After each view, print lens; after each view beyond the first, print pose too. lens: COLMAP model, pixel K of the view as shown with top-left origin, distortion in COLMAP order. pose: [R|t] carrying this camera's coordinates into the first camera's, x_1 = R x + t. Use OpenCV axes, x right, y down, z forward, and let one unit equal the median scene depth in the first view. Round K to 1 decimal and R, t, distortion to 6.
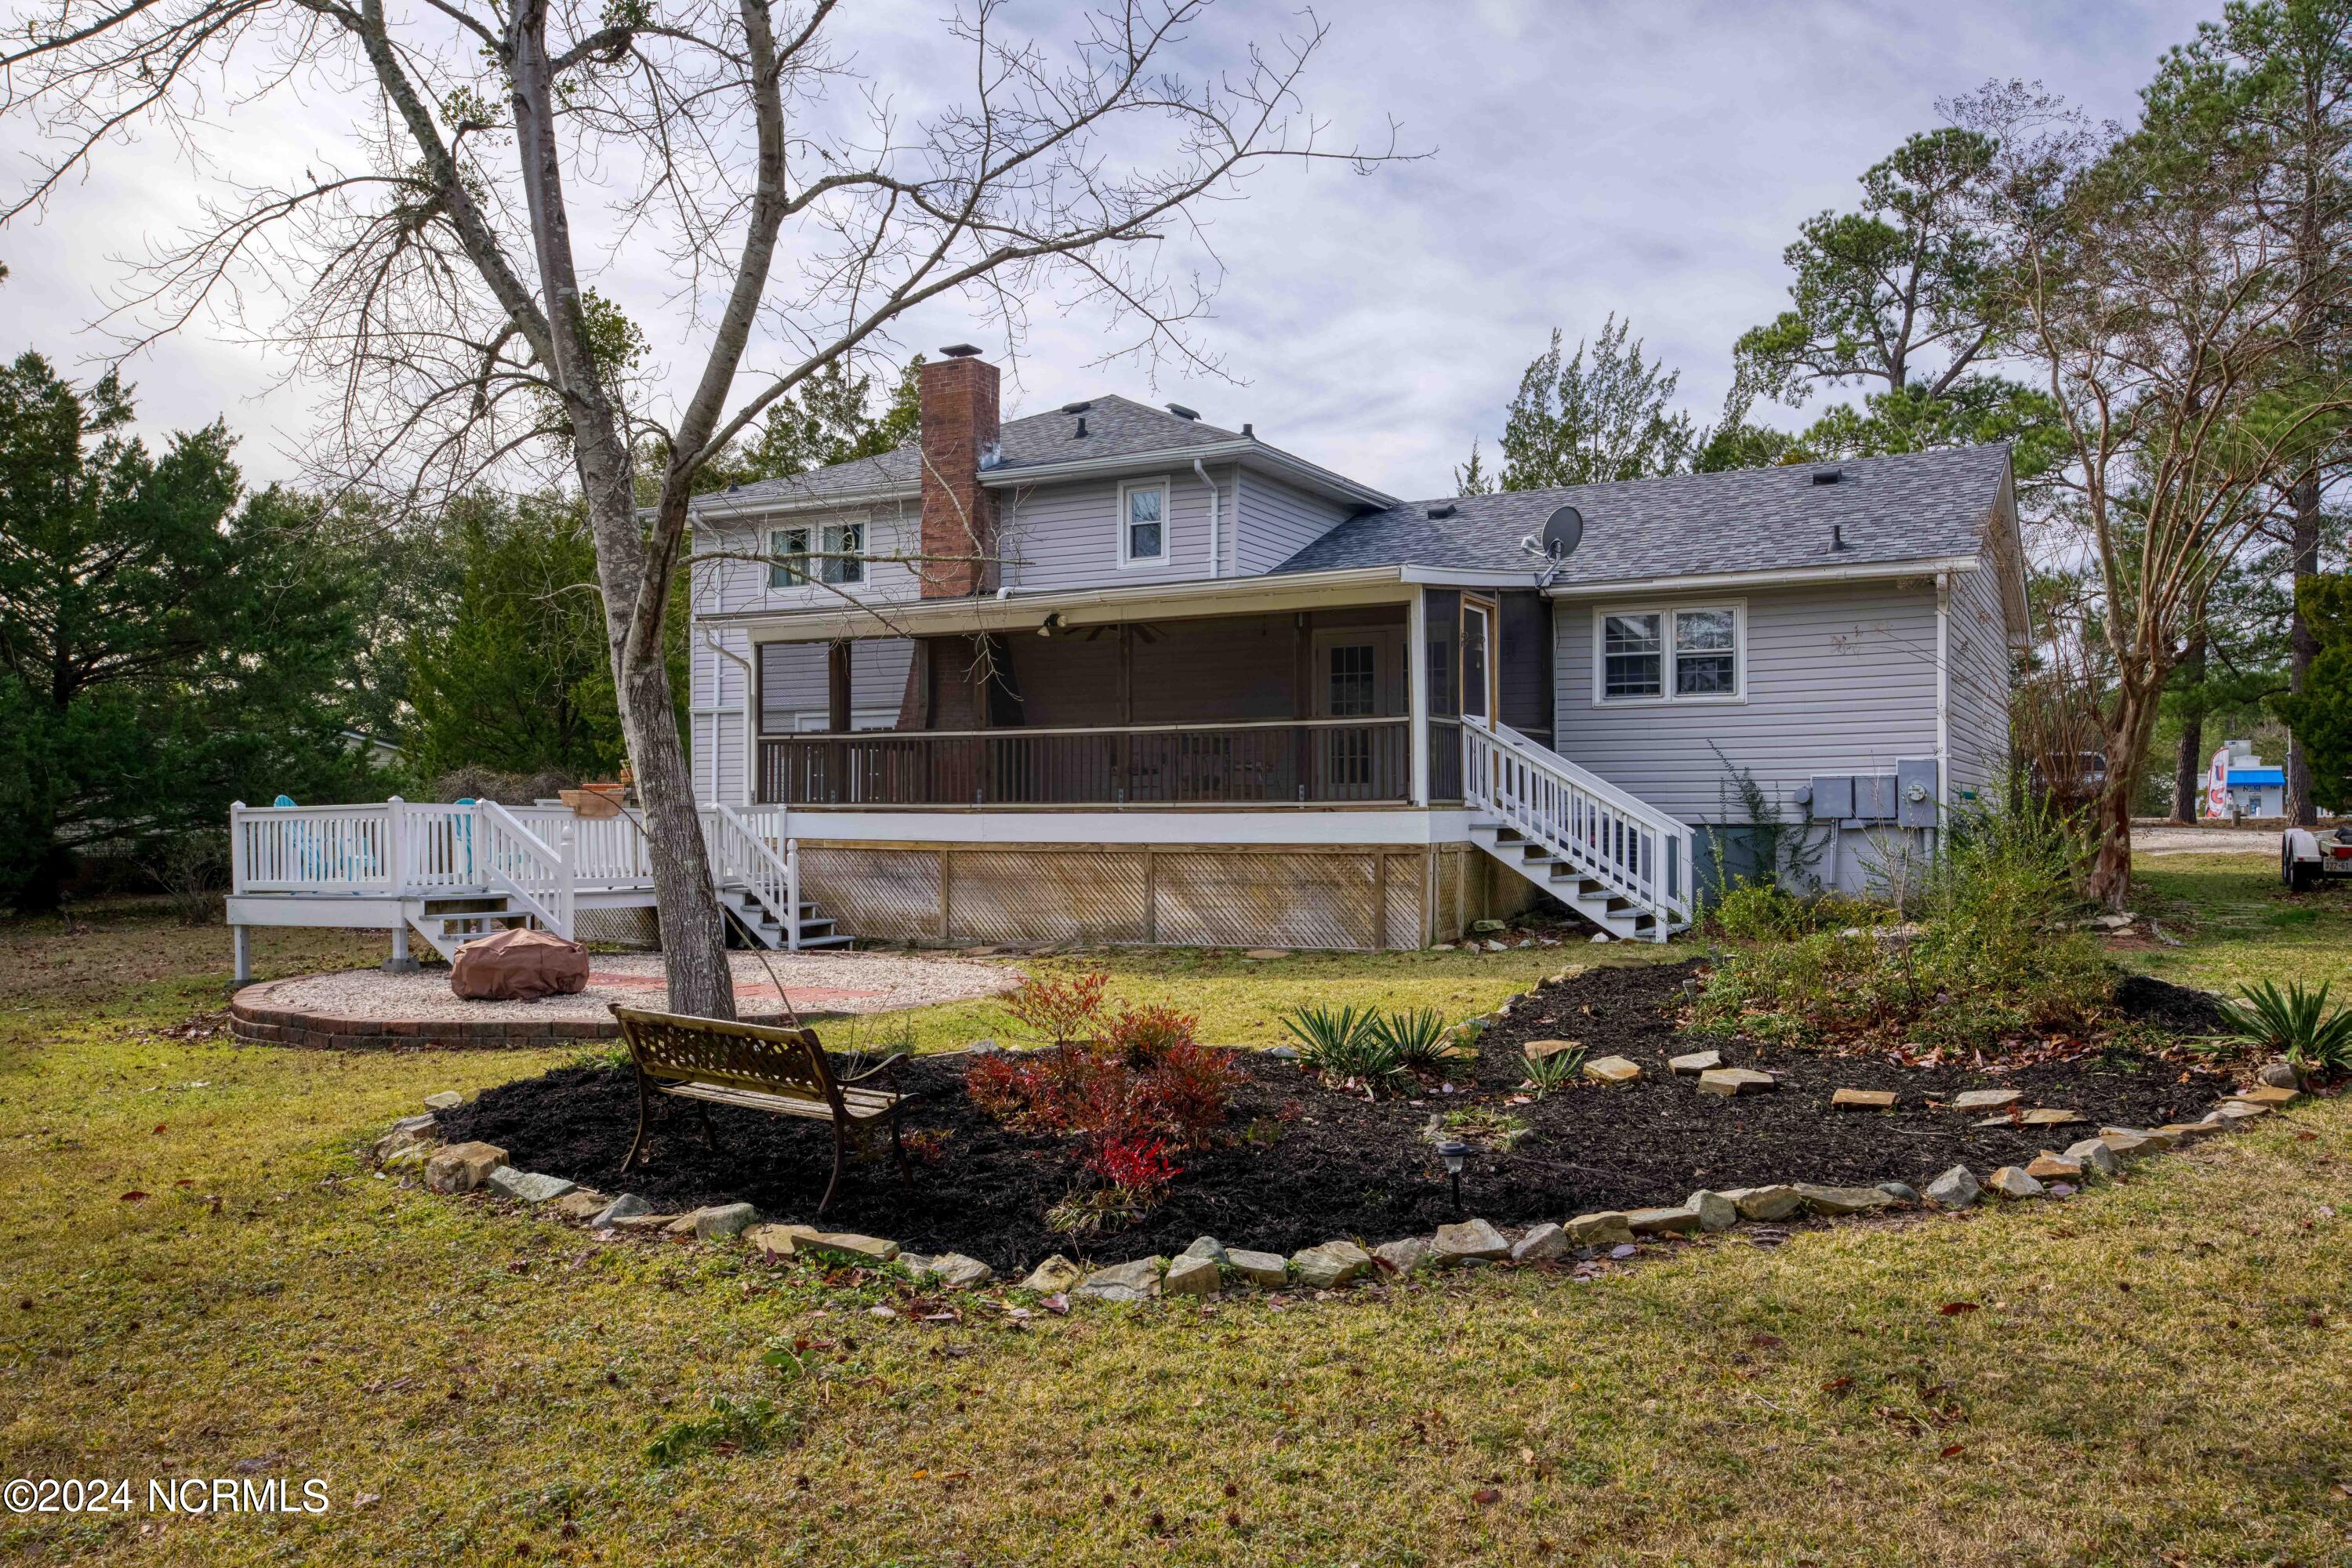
lens RADIAL K [[1753.8, 0, 1176.0], [0, 1753.8, 784.0], [0, 0, 1]] dist [-0.001489, -0.000096]
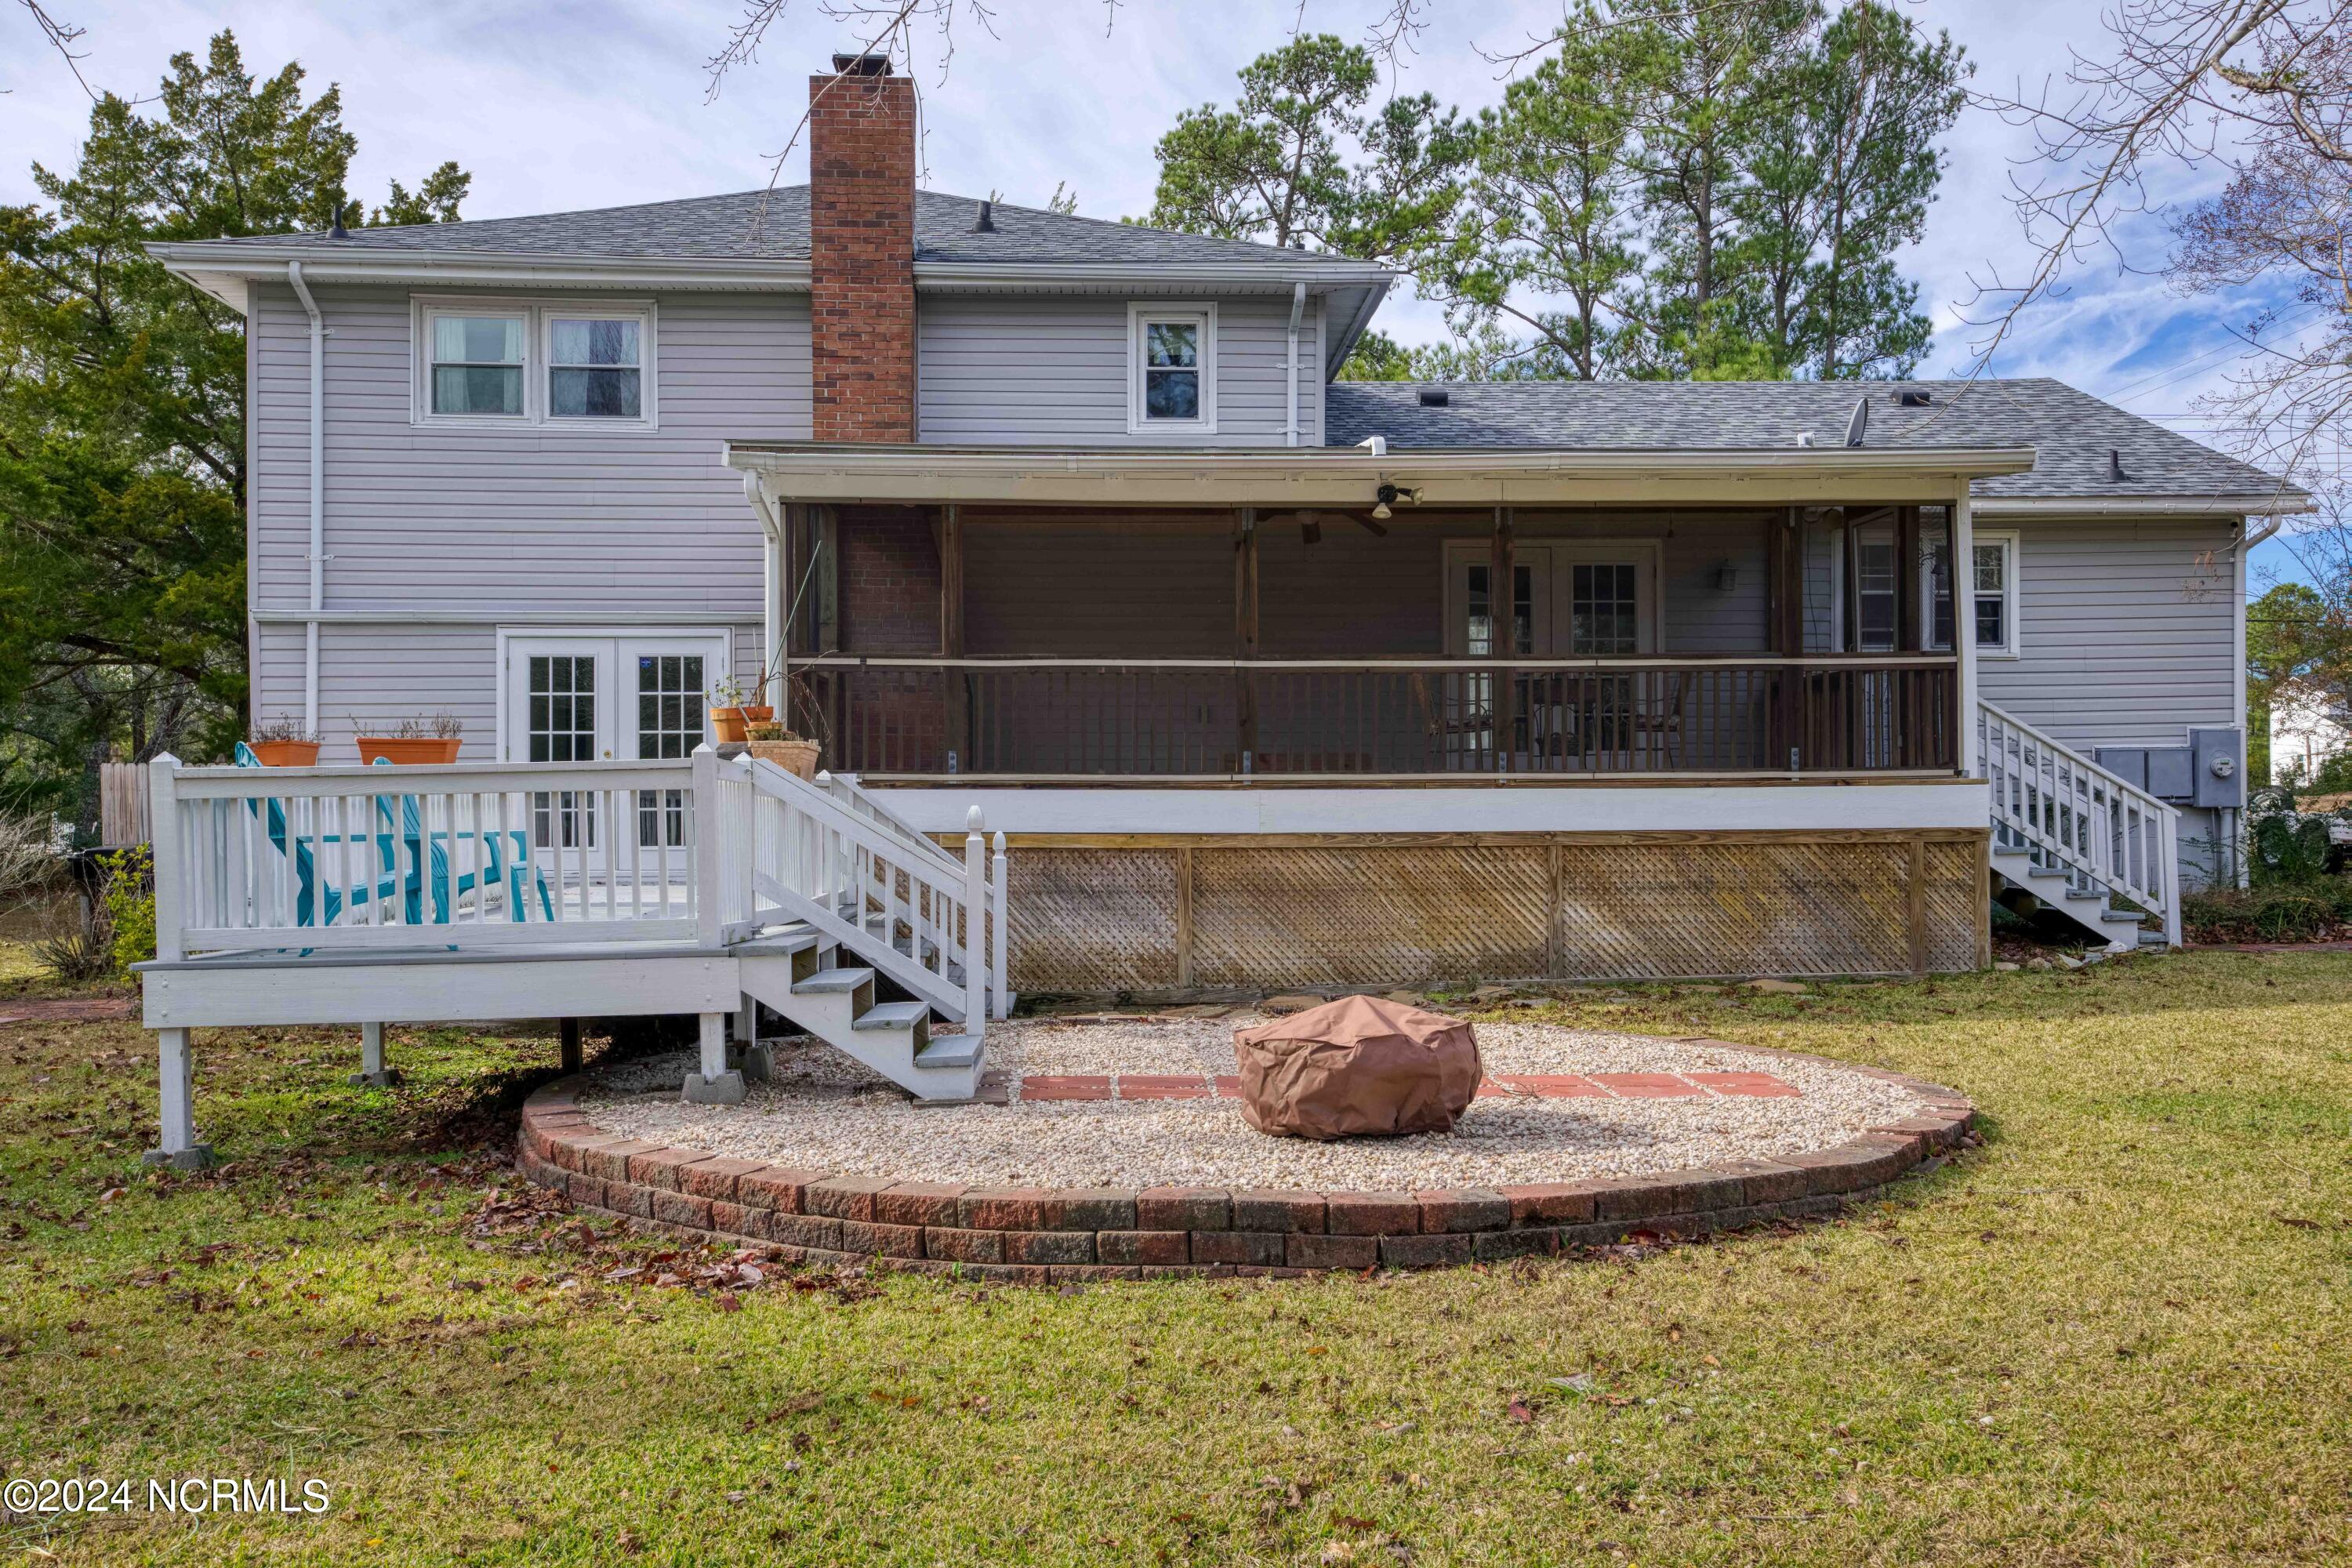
lens RADIAL K [[2107.6, 0, 1176.0], [0, 2107.6, 784.0], [0, 0, 1]] dist [0.033492, 0.070606]
pose [[0.848761, 0.004475, 0.528758, -0.540233], [-0.006038, 0.999981, 0.001229, 0.014135], [-0.528742, -0.004236, 0.848772, 0.362140]]
